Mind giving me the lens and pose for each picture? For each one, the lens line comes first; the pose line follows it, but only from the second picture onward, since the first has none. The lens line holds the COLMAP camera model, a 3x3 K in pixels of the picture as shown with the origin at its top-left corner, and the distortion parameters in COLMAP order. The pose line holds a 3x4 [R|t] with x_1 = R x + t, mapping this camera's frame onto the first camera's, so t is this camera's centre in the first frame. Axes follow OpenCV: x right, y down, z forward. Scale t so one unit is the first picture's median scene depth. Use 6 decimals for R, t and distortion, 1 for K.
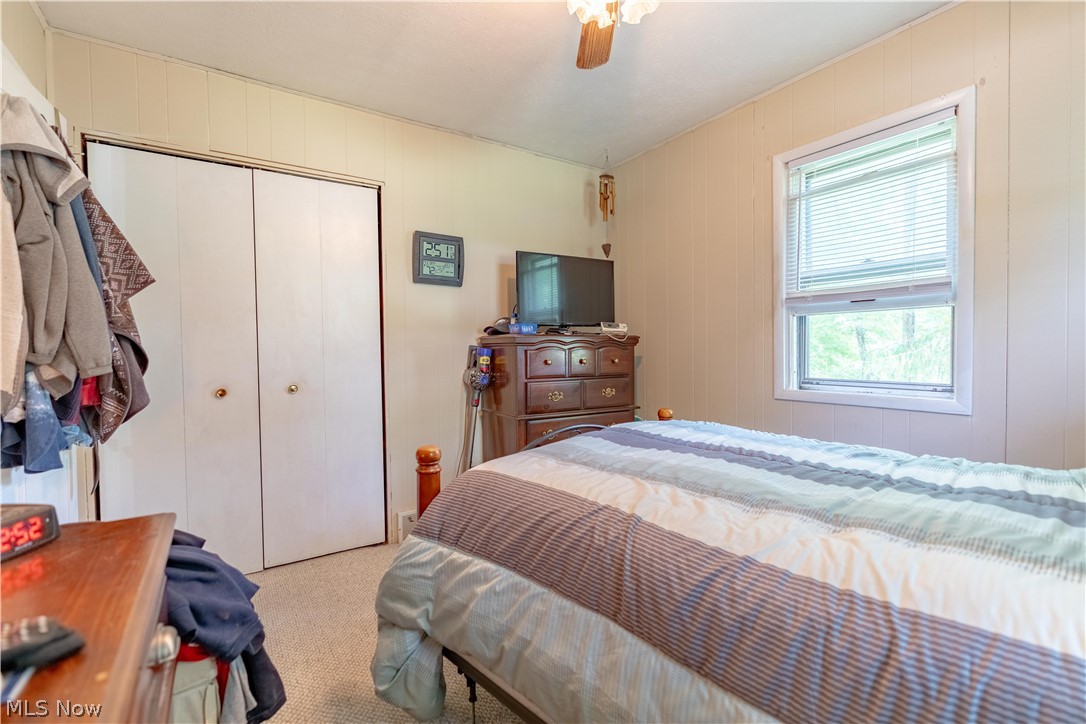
lens RADIAL K [[485.8, 0, 544.2], [0, 485.8, 361.8], [0, 0, 1]] dist [-0.002643, 0.000838]
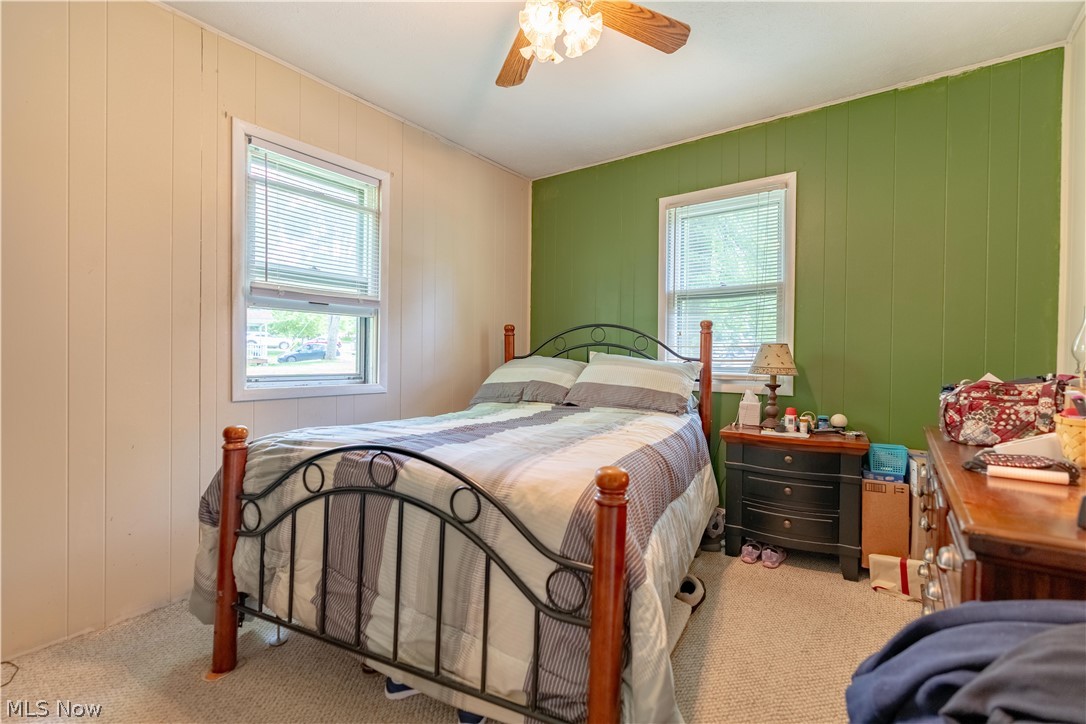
lens RADIAL K [[485.8, 0, 544.2], [0, 485.8, 361.8], [0, 0, 1]] dist [-0.002643, 0.000838]
pose [[-0.342758, -0.008955, 0.939381, -0.543574], [0.010409, 0.999857, 0.013330, 0.000938], [-0.939366, 0.014346, -0.342616, 0.828739]]
